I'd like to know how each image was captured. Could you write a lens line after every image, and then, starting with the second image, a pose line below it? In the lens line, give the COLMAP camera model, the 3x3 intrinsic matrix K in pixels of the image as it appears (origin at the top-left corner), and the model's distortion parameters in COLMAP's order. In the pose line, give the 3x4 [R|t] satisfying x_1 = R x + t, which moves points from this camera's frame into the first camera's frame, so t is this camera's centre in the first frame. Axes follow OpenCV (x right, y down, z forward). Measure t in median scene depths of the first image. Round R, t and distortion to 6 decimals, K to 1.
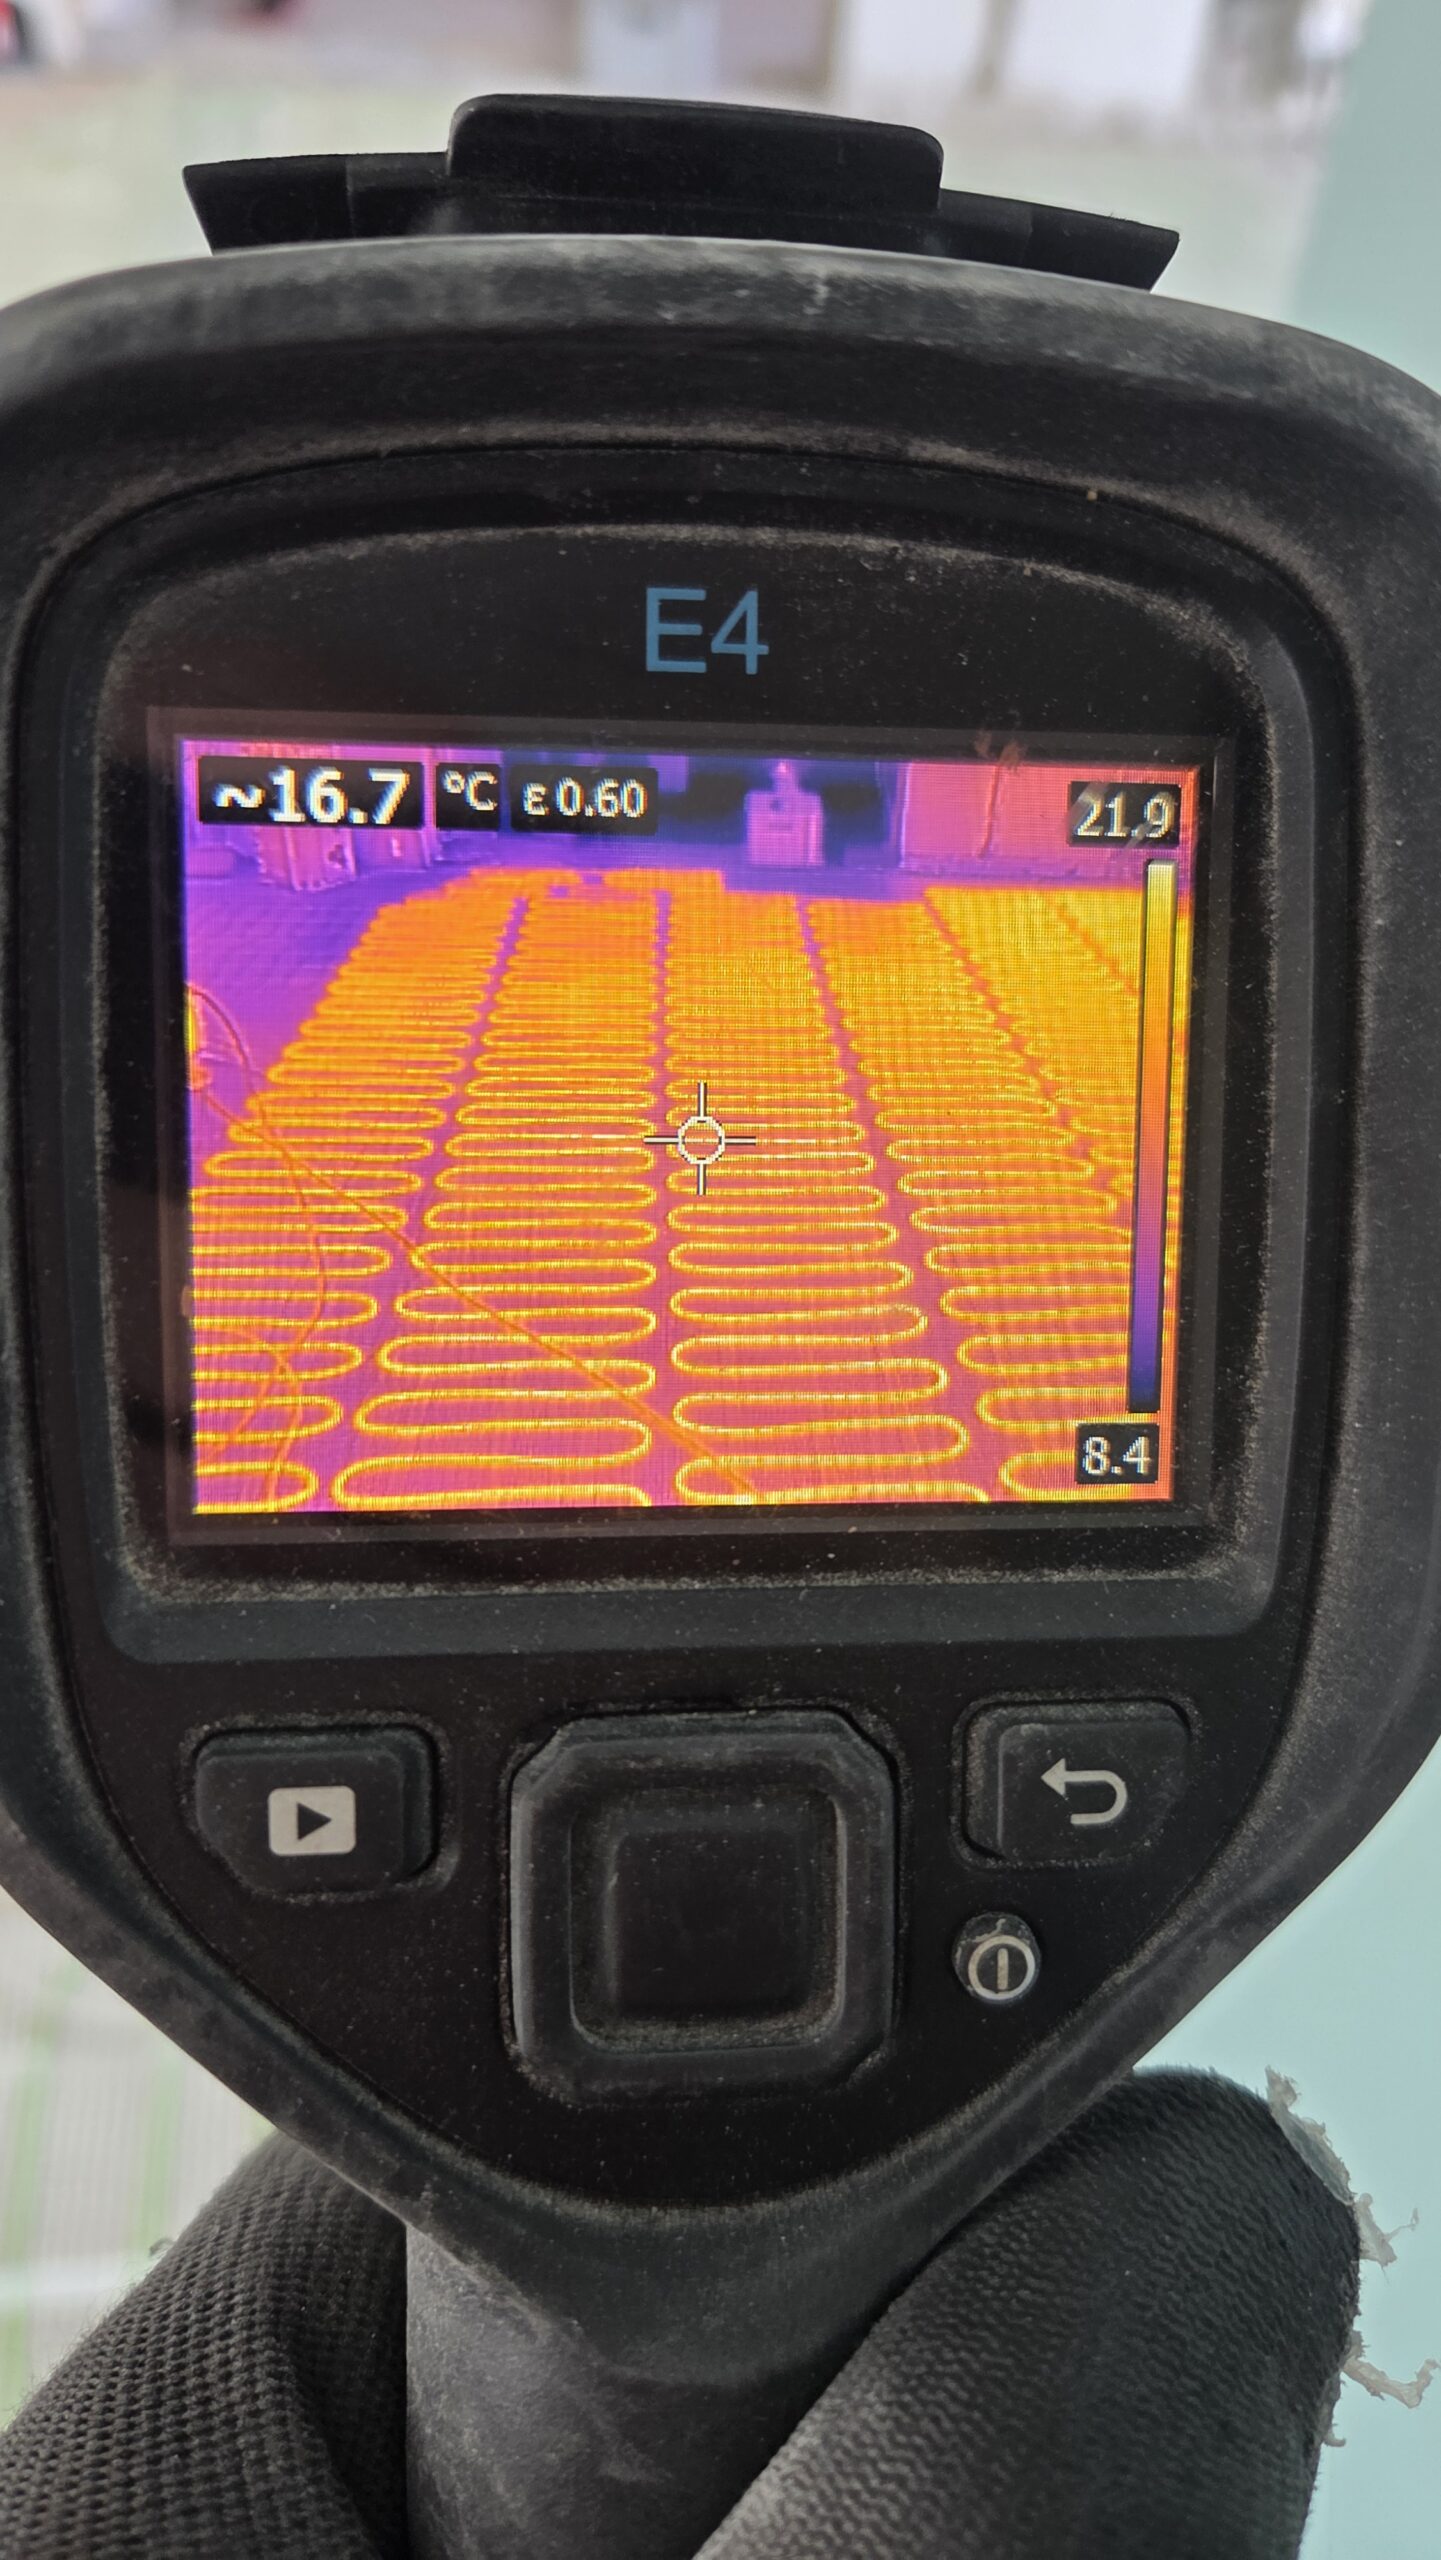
lens RADIAL K [[1642.7, 0, 720.5], [0, 1642.7, 1280.0], [0, 0, 1]] dist [0.072285, -0.098771]
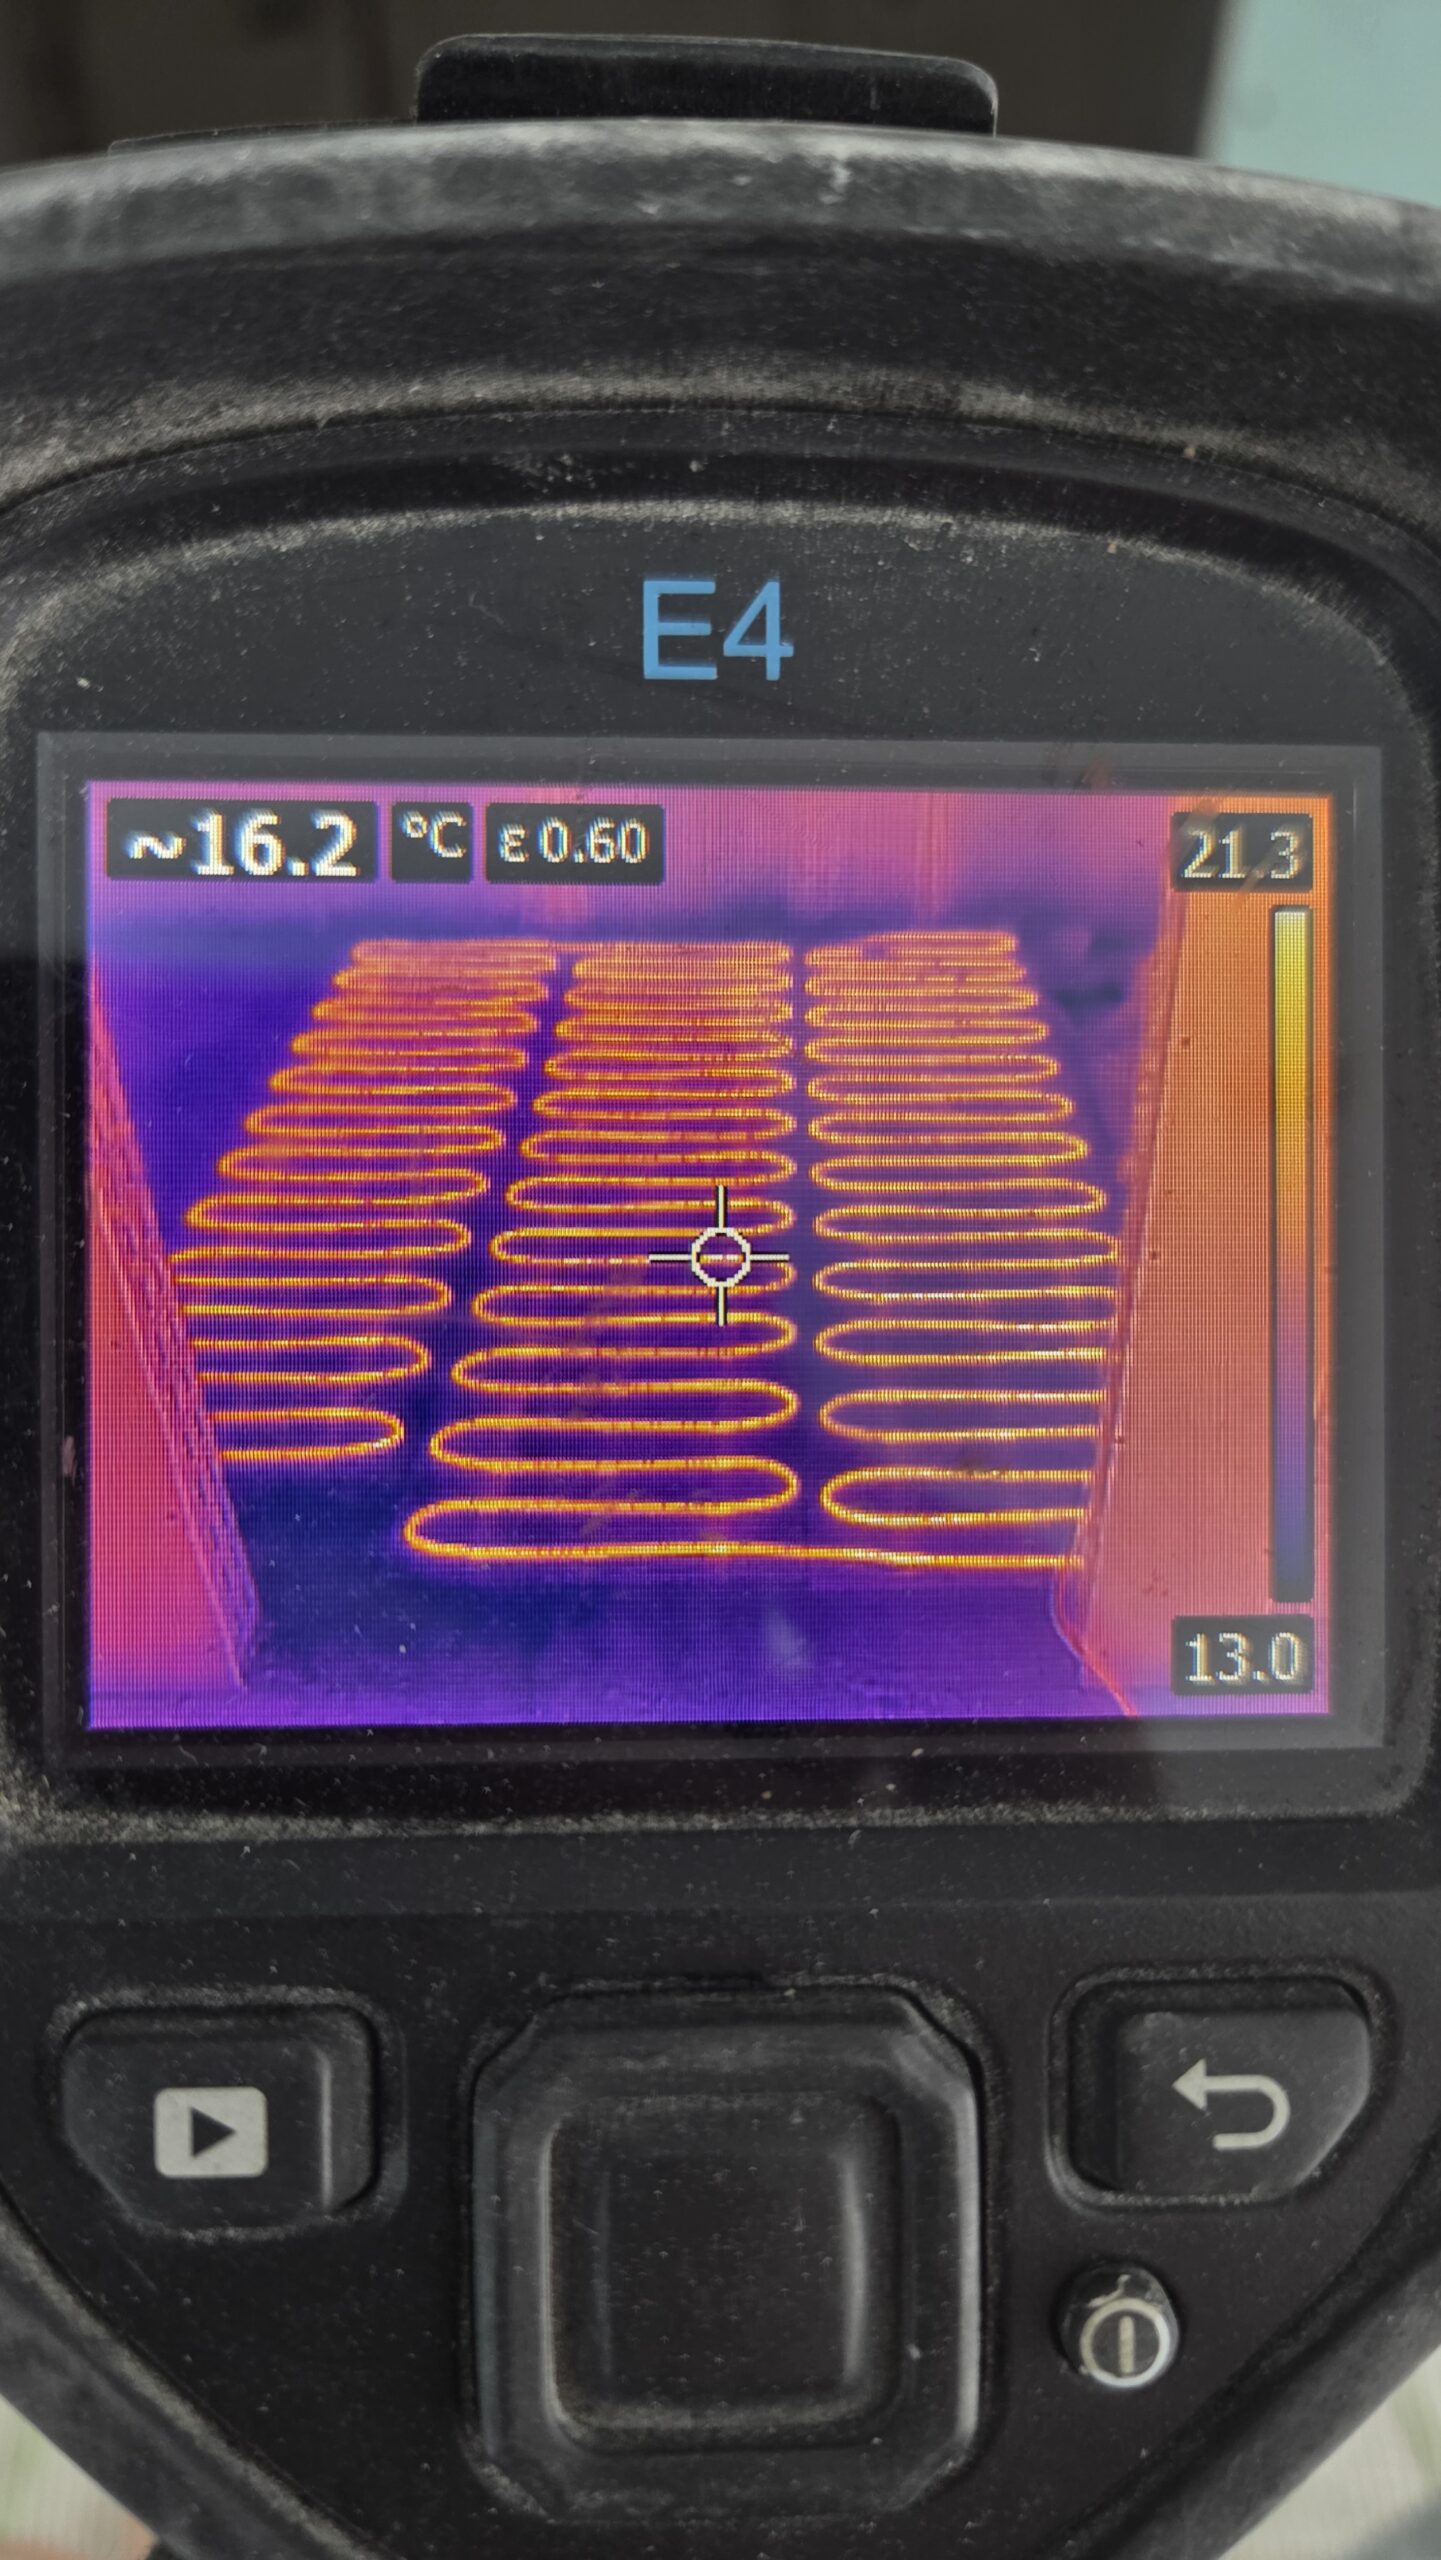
lens RADIAL K [[1662.1, 0, 731.1], [0, 1662.1, 1376.8], [0, 0, 1]] dist [0.018729, -0.034108]
pose [[0.998557, -0.010577, -0.052648, 0.037058], [0.006037, 0.996306, -0.085667, 0.044459], [0.053360, 0.085226, 0.994932, 0.211911]]
